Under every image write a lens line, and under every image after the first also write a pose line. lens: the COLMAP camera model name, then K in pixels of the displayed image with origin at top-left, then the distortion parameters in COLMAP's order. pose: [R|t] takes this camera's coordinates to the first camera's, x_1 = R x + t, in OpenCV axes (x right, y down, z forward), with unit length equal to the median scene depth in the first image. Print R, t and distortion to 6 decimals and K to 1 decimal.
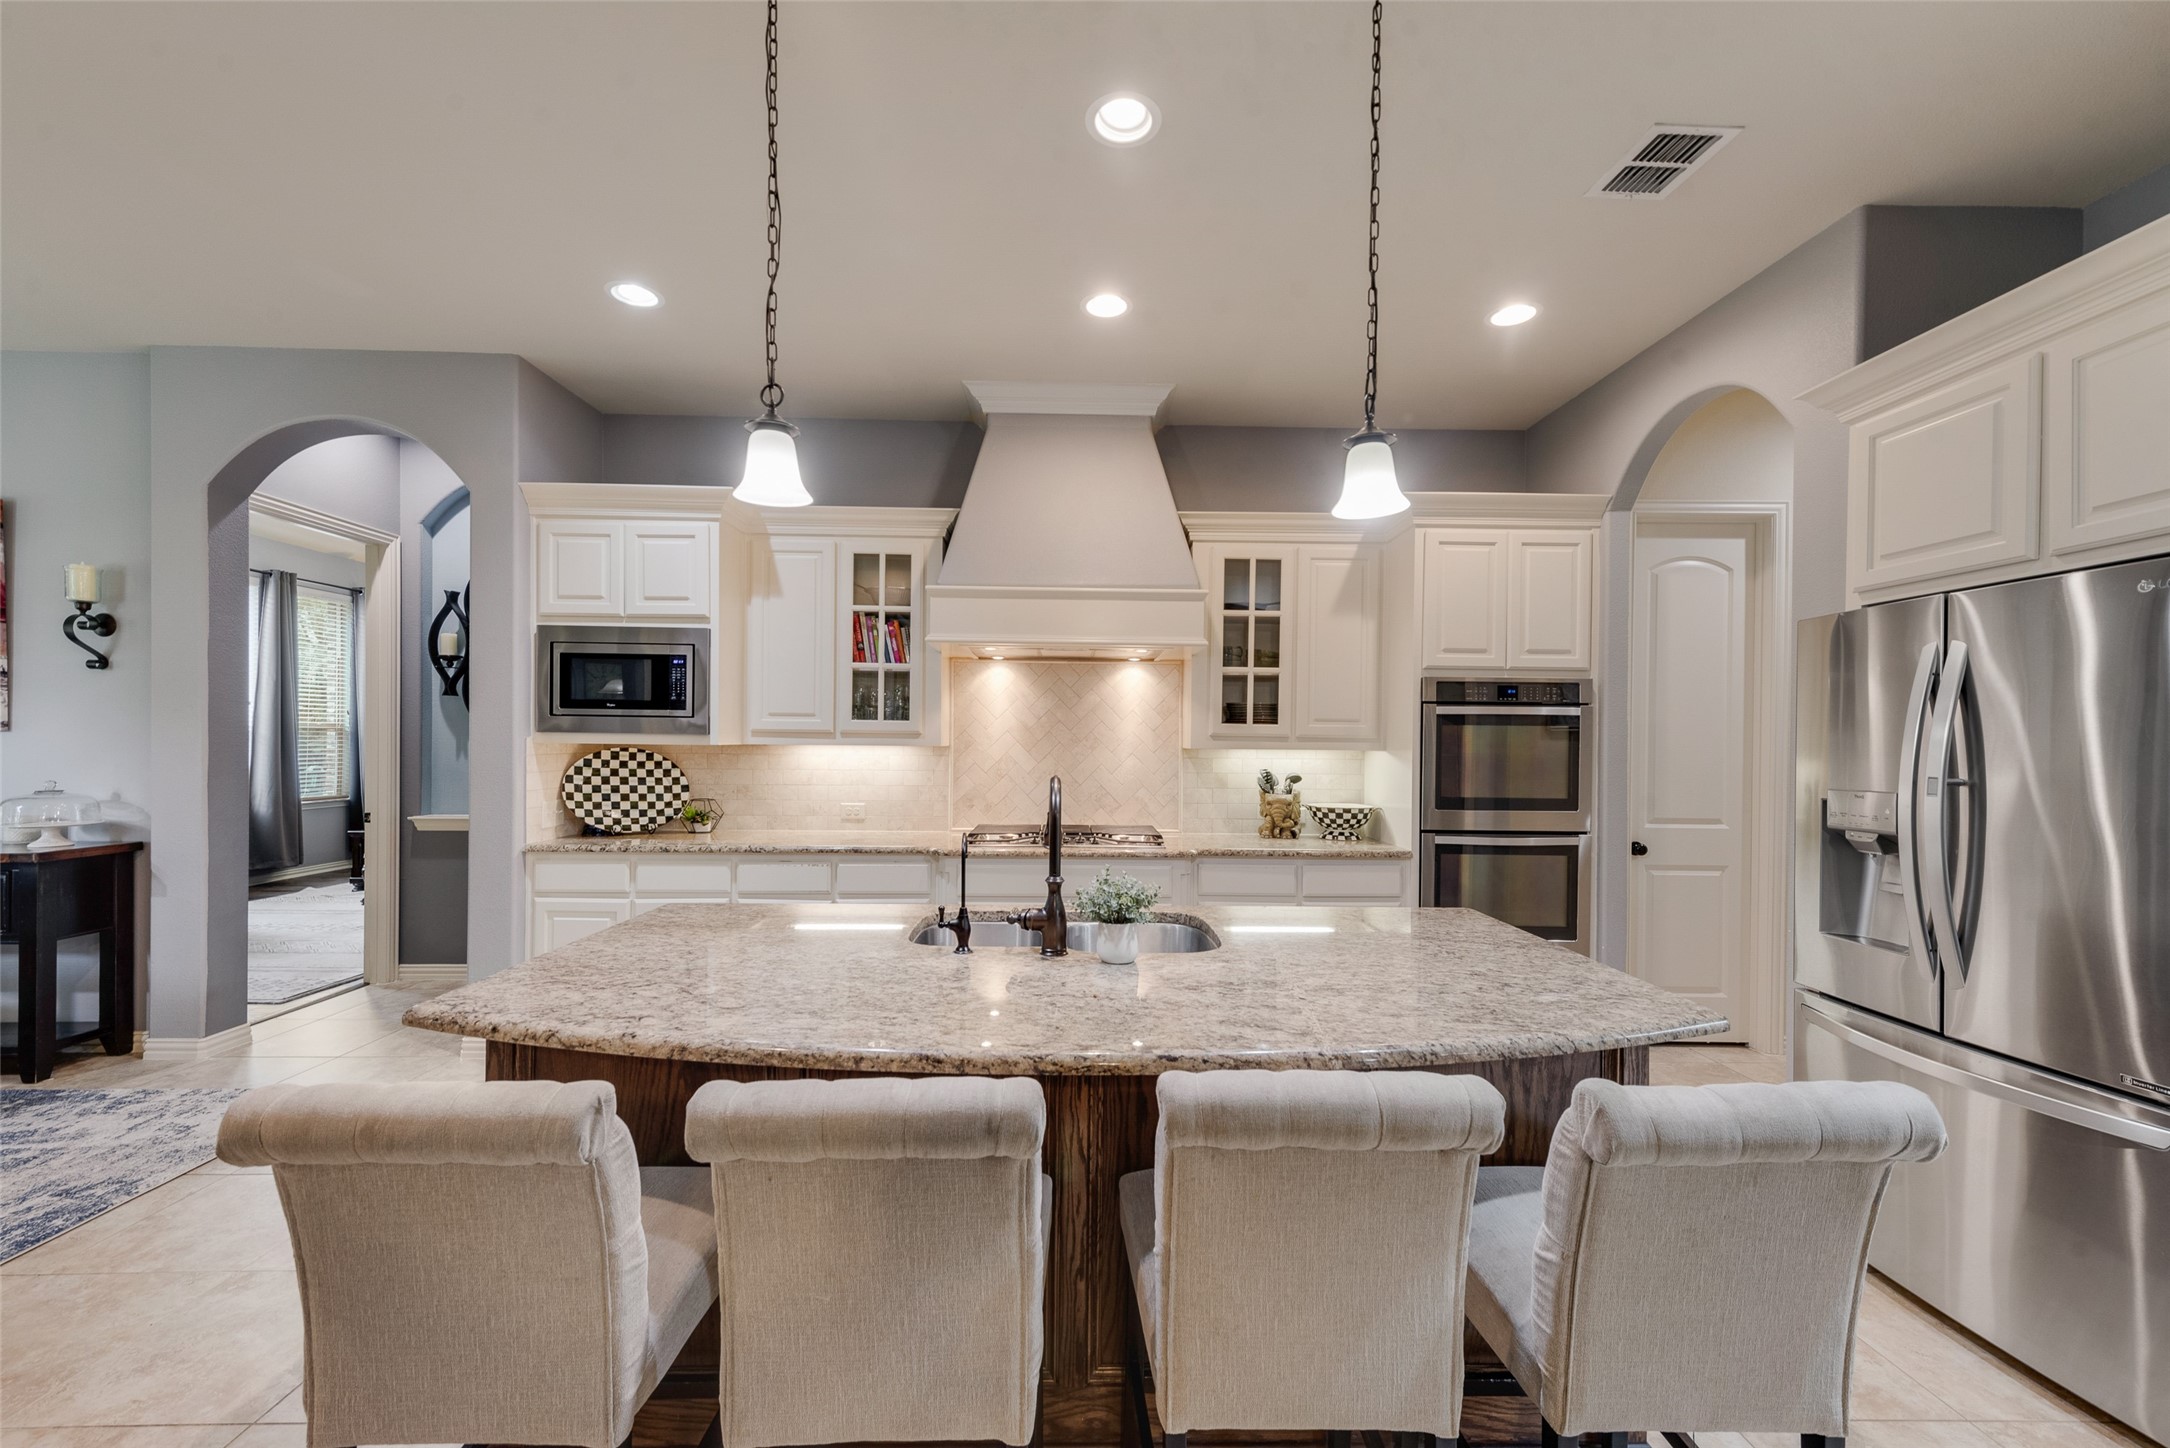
lens RADIAL K [[858.7, 0, 1086.4], [0, 858.7, 740.0], [0, 0, 1]] dist [0.016159, -0.004723]
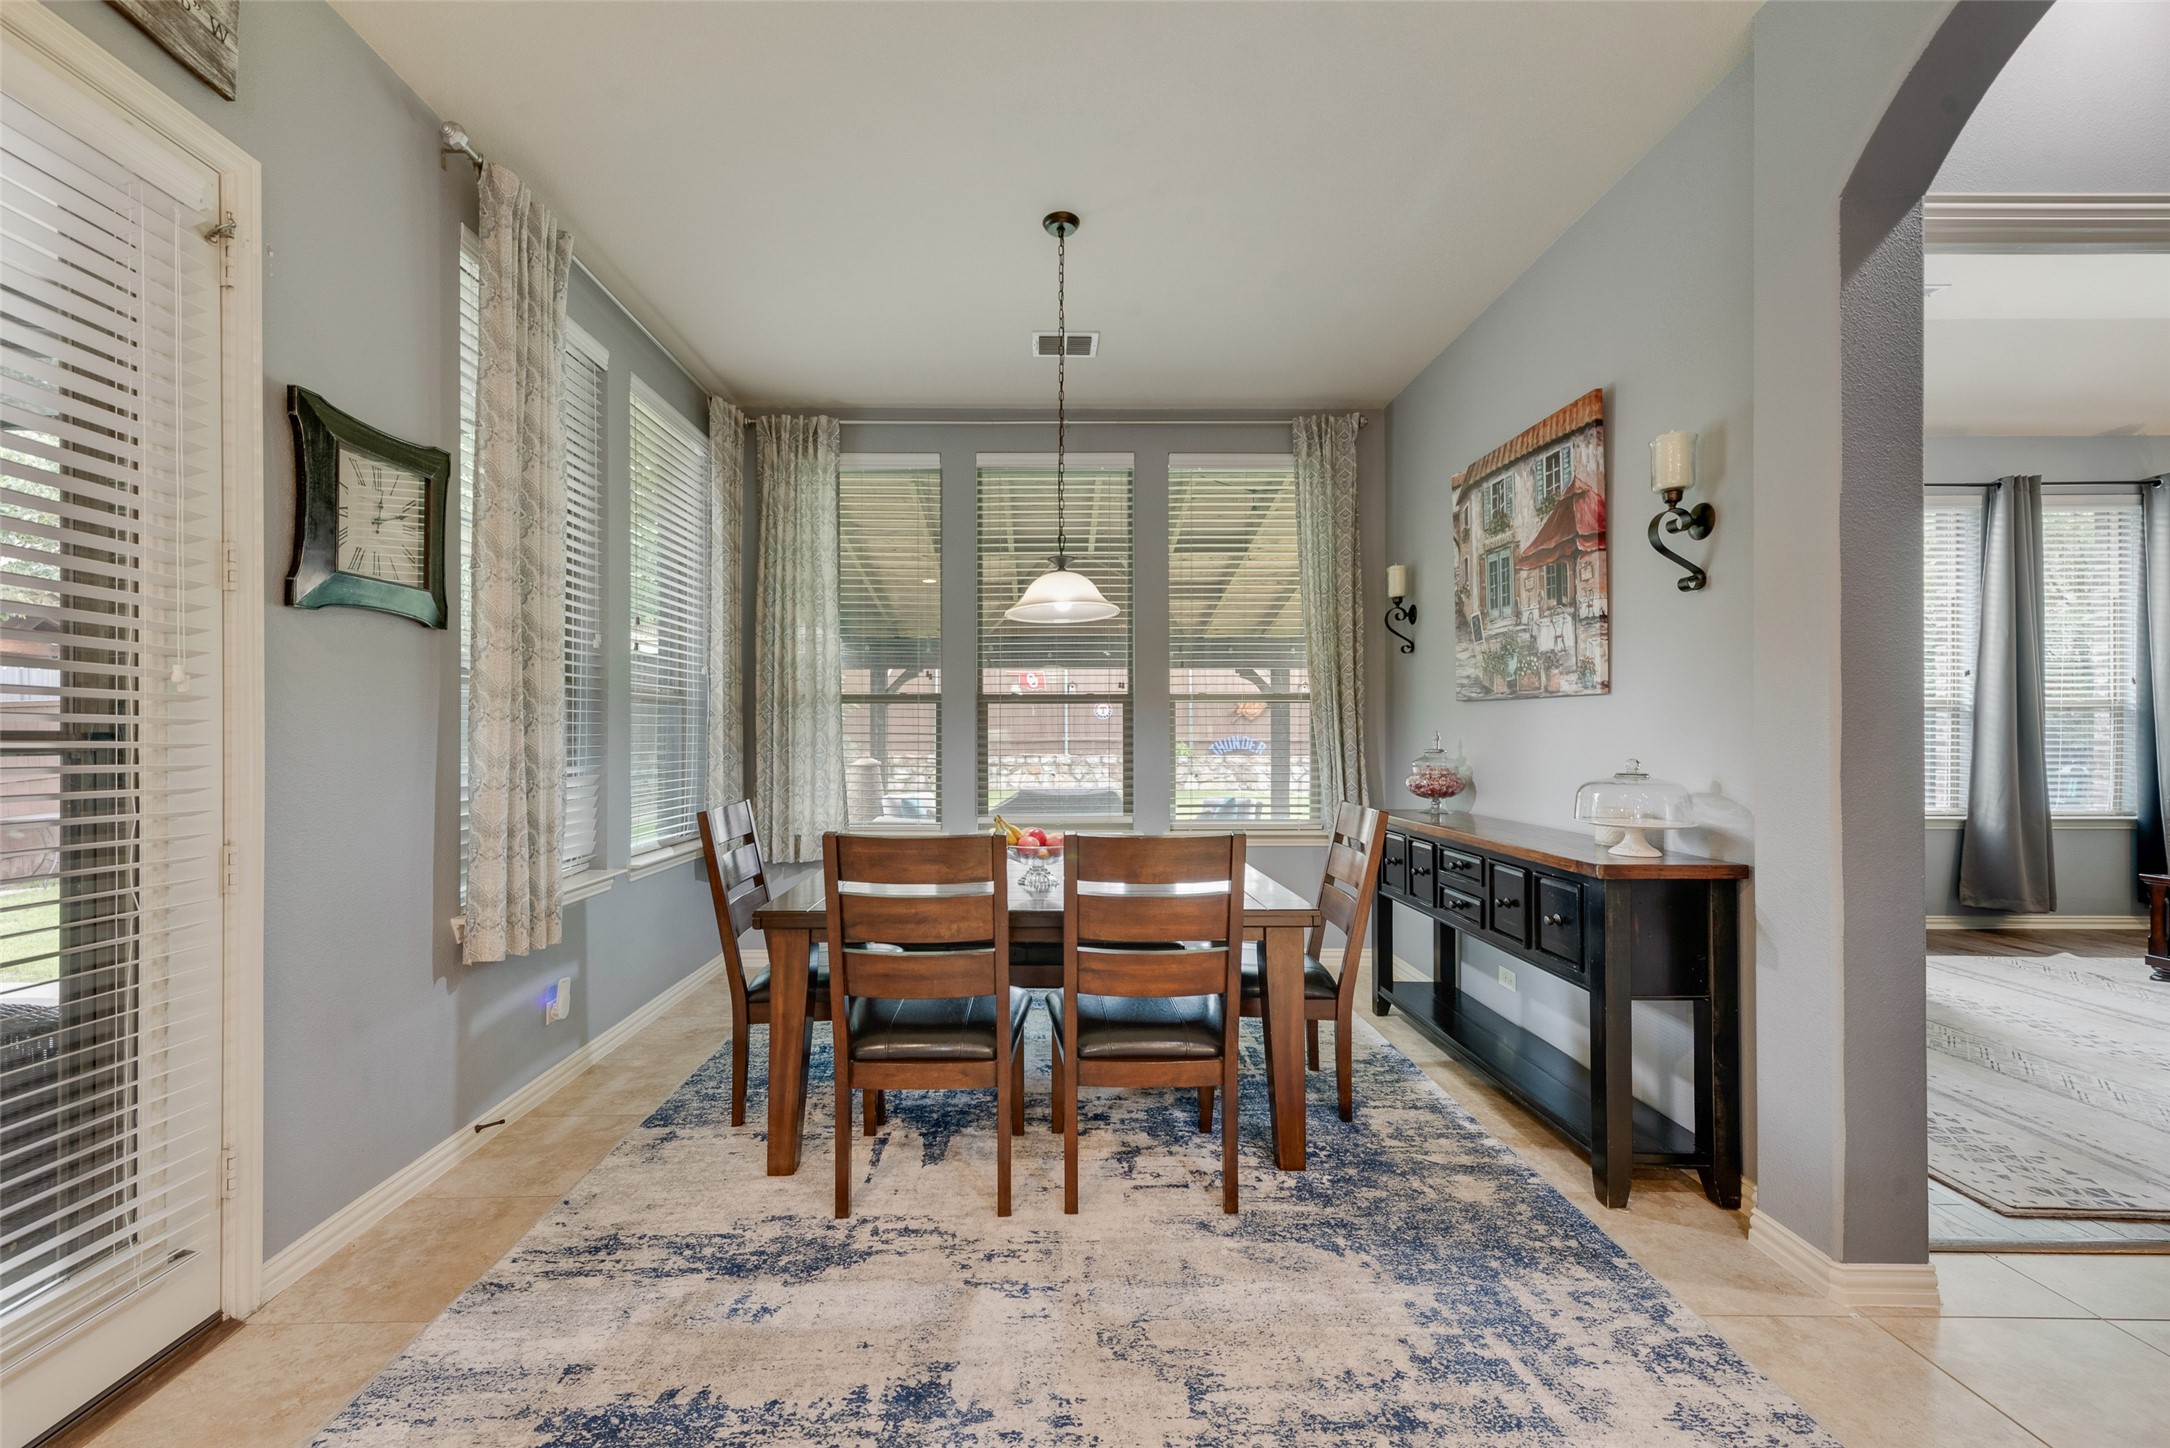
lens RADIAL K [[877.1, 0, 1072.1], [0, 877.1, 736.6], [0, 0, 1]] dist [0.015919, -0.000220]
pose [[0.002646, -0.008500, -0.999960, -0.474440], [-0.000604, 0.999964, -0.008502, 0.033574], [0.999996, 0.000627, 0.002641, 0.531152]]
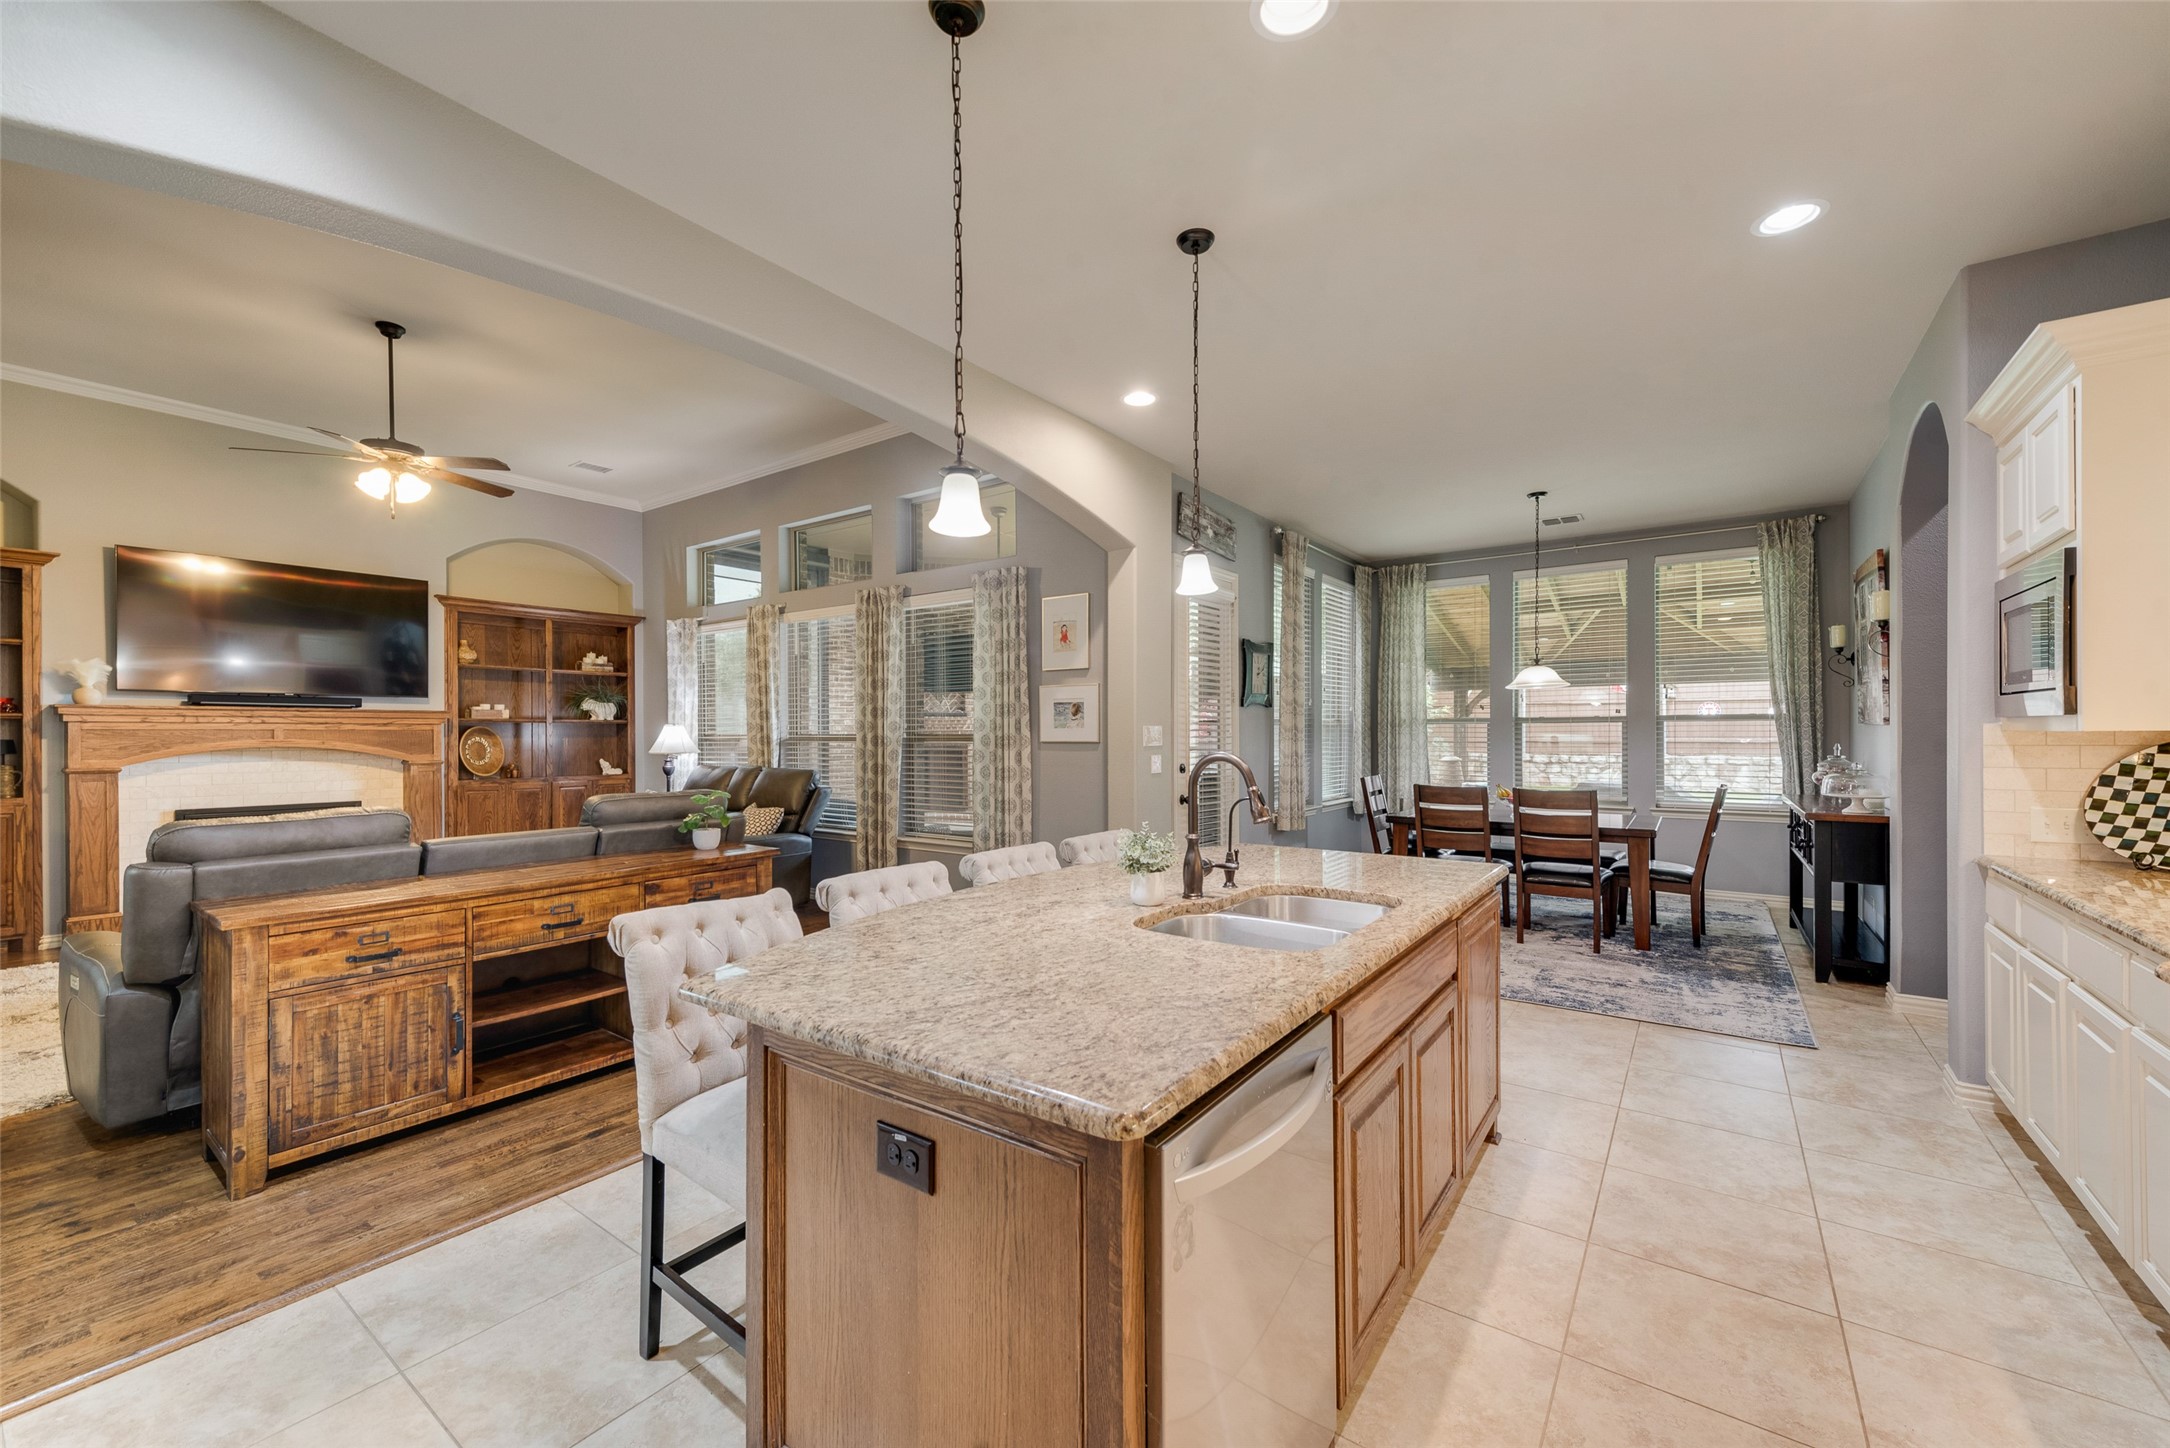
lens RADIAL K [[877.1, 0, 1072.1], [0, 877.1, 736.6], [0, 0, 1]] dist [0.015919, -0.000220]
pose [[-0.606159, -0.003011, -0.795338, 0.553790], [-0.002689, 0.999995, -0.001736, 0.012013], [0.795339, 0.001086, -0.606164, 0.831296]]
